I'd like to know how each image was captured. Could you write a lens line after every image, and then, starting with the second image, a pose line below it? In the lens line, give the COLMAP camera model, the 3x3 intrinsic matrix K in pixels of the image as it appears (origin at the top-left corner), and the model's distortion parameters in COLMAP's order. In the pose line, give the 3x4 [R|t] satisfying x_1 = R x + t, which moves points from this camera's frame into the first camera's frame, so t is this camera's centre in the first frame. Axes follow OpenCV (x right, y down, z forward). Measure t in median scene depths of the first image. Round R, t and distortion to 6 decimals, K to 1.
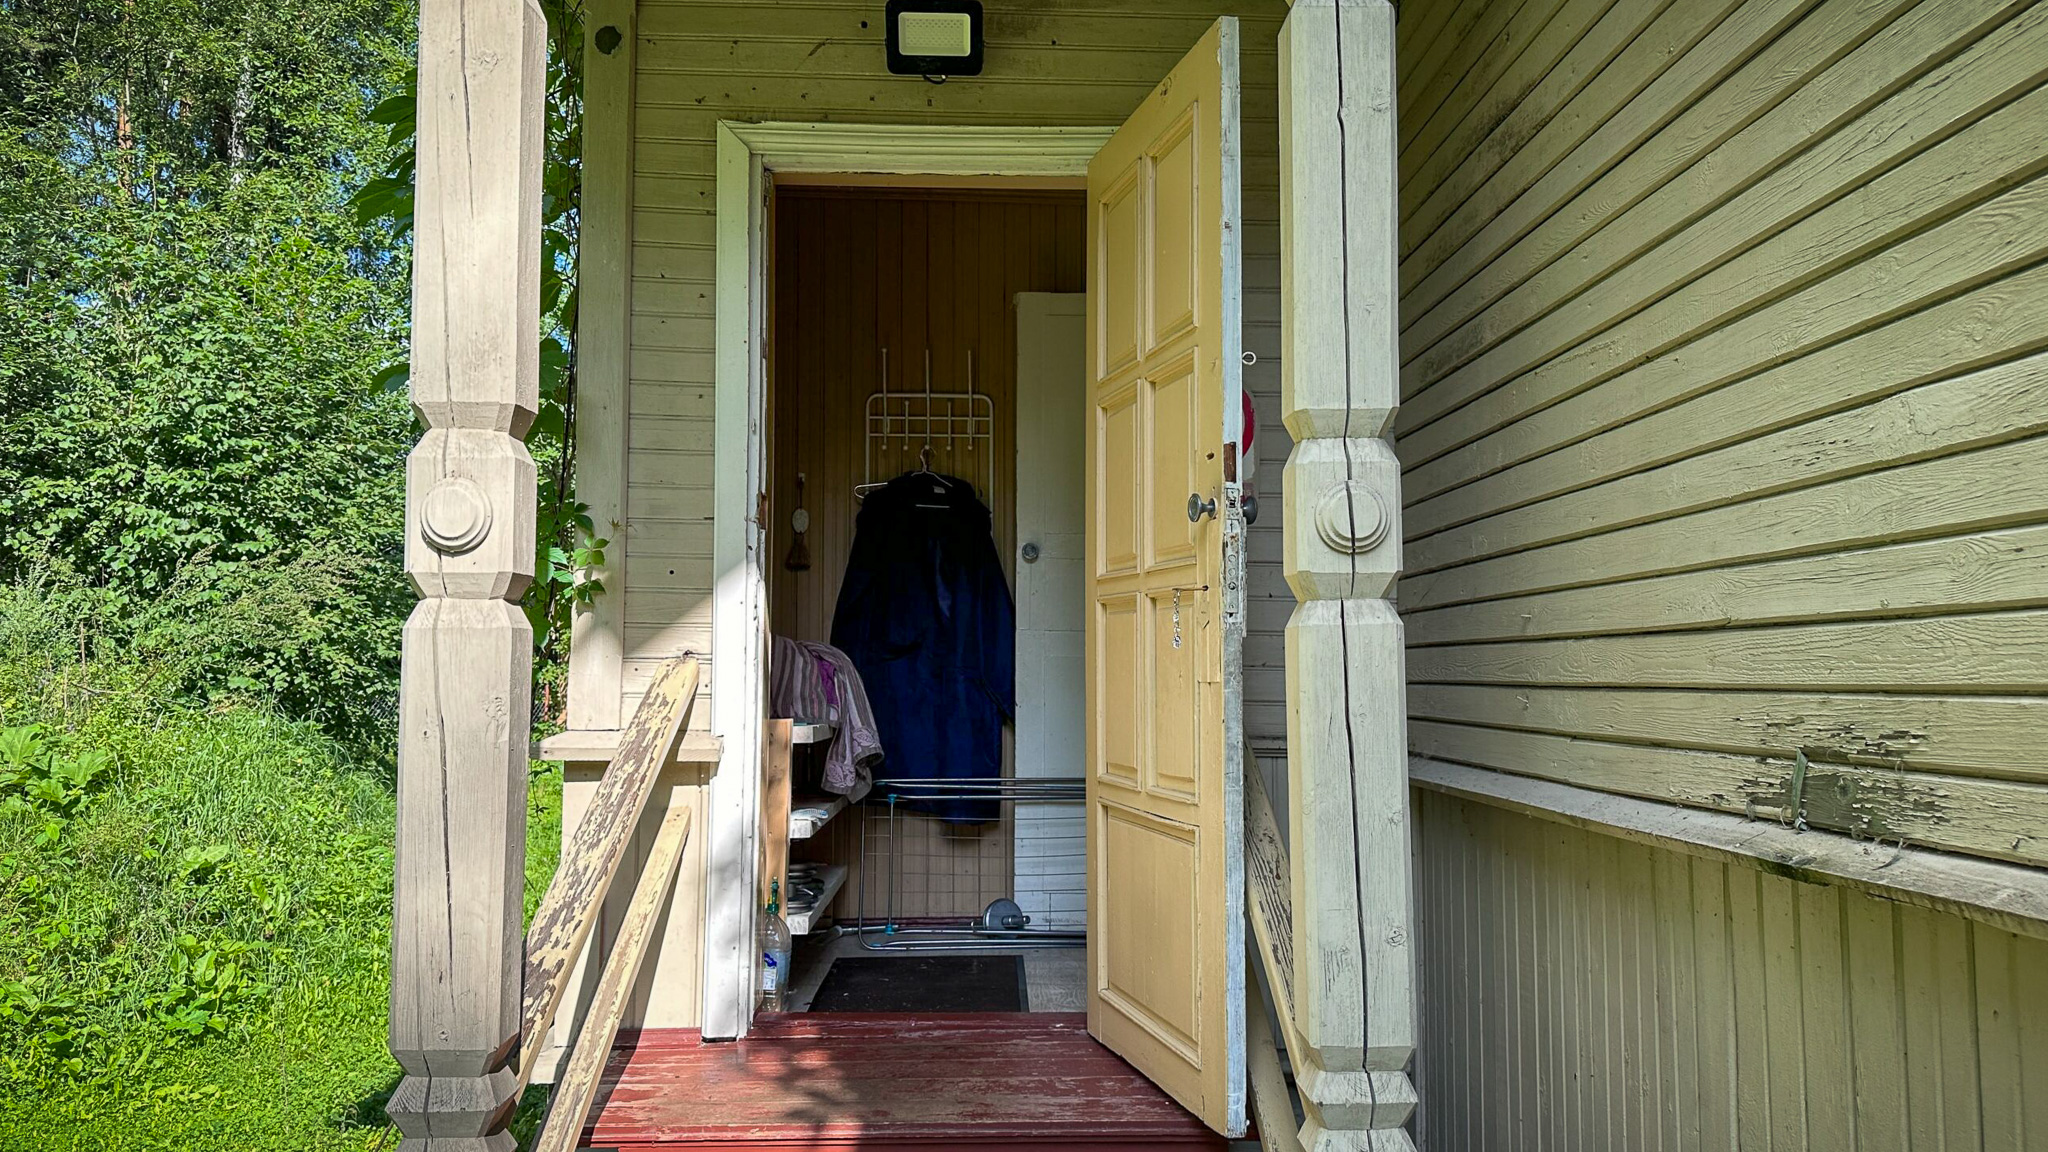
lens RADIAL K [[1422.4, 0, 1028.4], [0, 1422.4, 572.3], [0, 0, 1]] dist [0.030182, -0.032119]
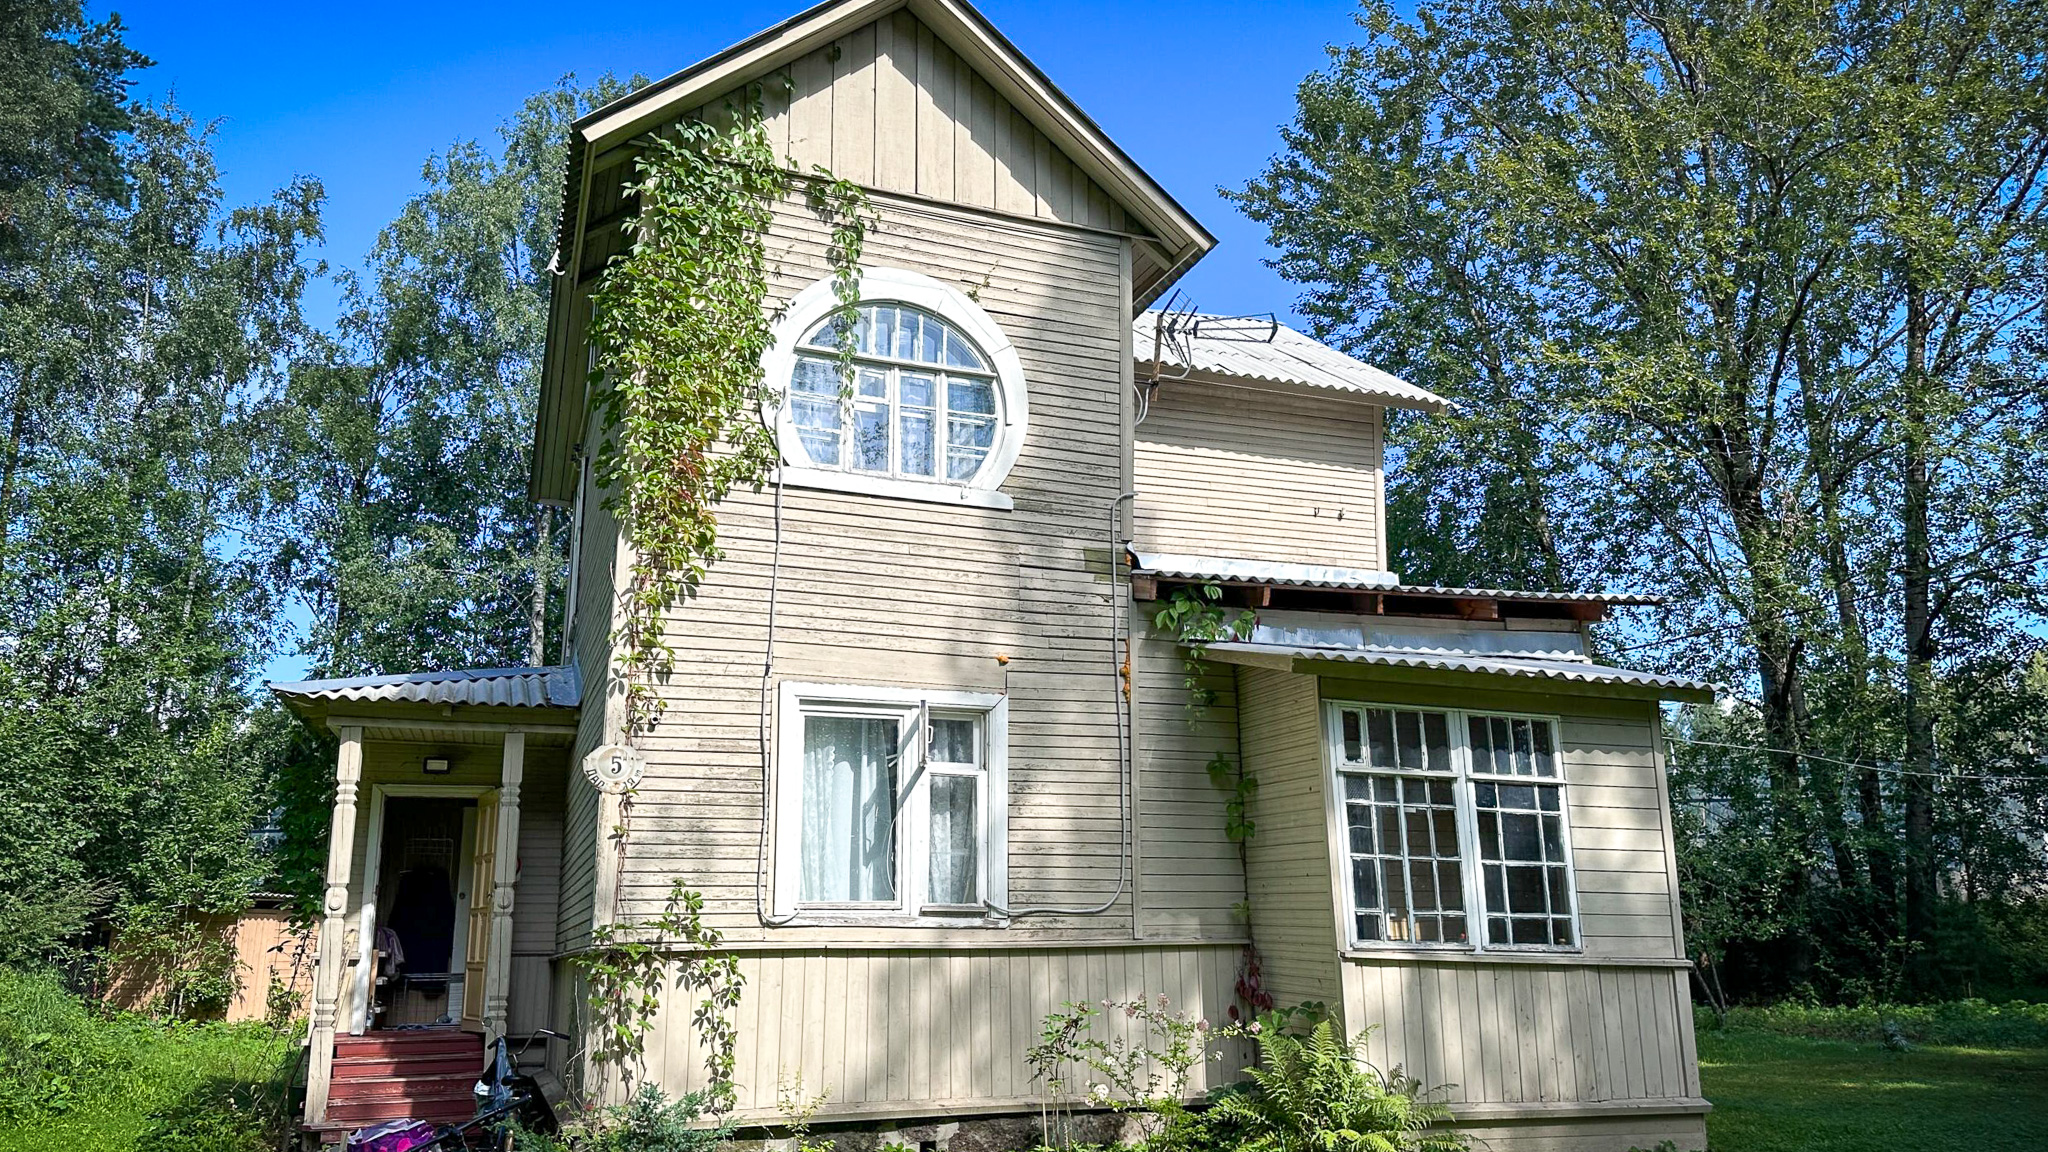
lens RADIAL K [[1422.4, 0, 1010.2], [0, 1422.4, 577.5], [0, 0, 1]] dist [0.030182, -0.032119]
pose [[0.953914, 0.060708, 0.293877, 0.224521], [-0.003491, 0.981502, -0.191421, -0.126004], [-0.300061, 0.181573, 0.936480, -2.936311]]
